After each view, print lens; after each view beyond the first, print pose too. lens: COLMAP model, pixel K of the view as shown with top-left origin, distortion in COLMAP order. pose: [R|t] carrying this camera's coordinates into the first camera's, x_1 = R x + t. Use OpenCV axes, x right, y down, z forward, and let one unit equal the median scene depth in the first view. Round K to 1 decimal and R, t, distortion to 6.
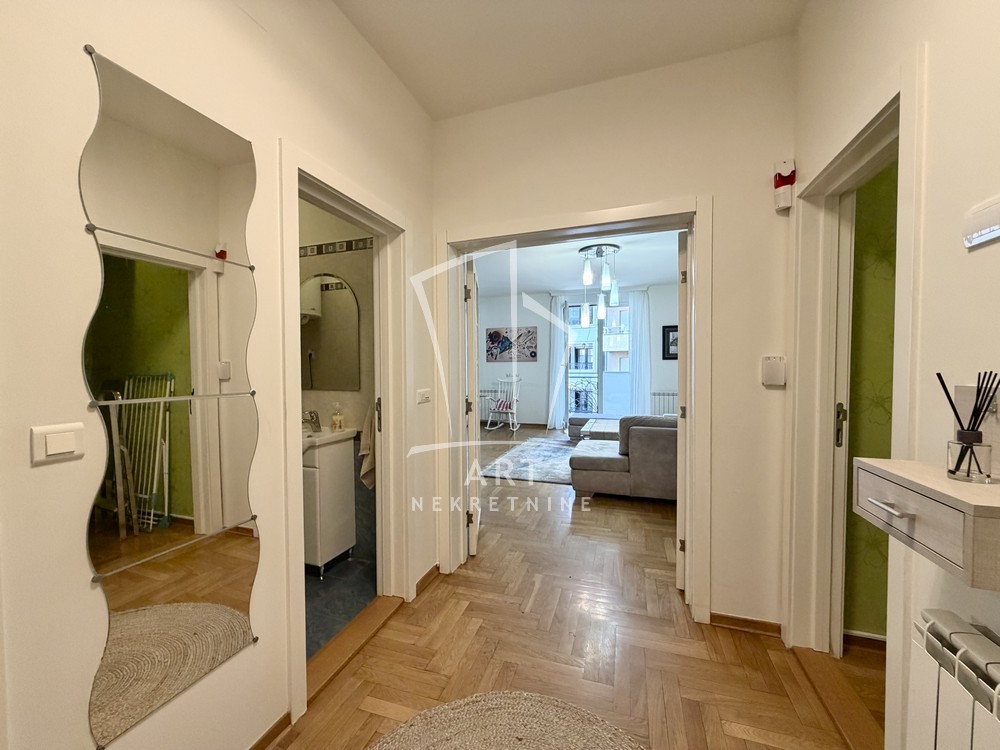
lens RADIAL K [[398.4, 0, 495.9], [0, 398.4, 376.5], [0, 0, 1]] dist [-0.000833, 0.000033]
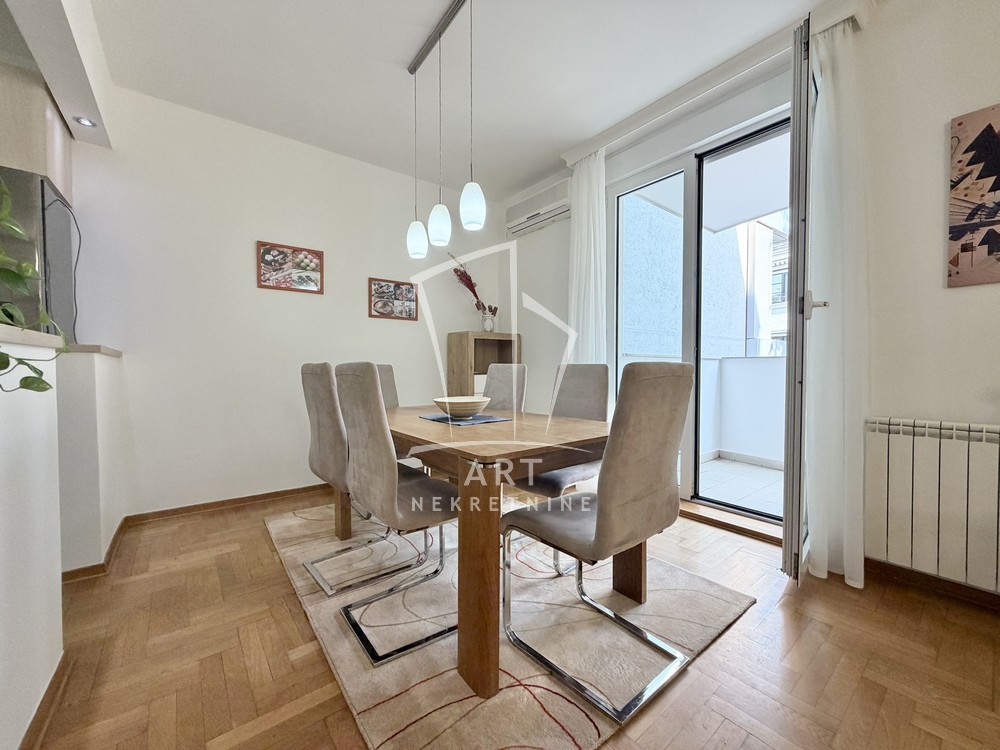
lens RADIAL K [[398.4, 0, 495.9], [0, 398.4, 376.5], [0, 0, 1]] dist [-0.000833, 0.000033]
pose [[0.840334, 0.018501, -0.541754, -0.110695], [-0.019393, 0.999804, 0.004062, 0.013107], [0.541722, 0.007093, 0.840528, 0.735535]]
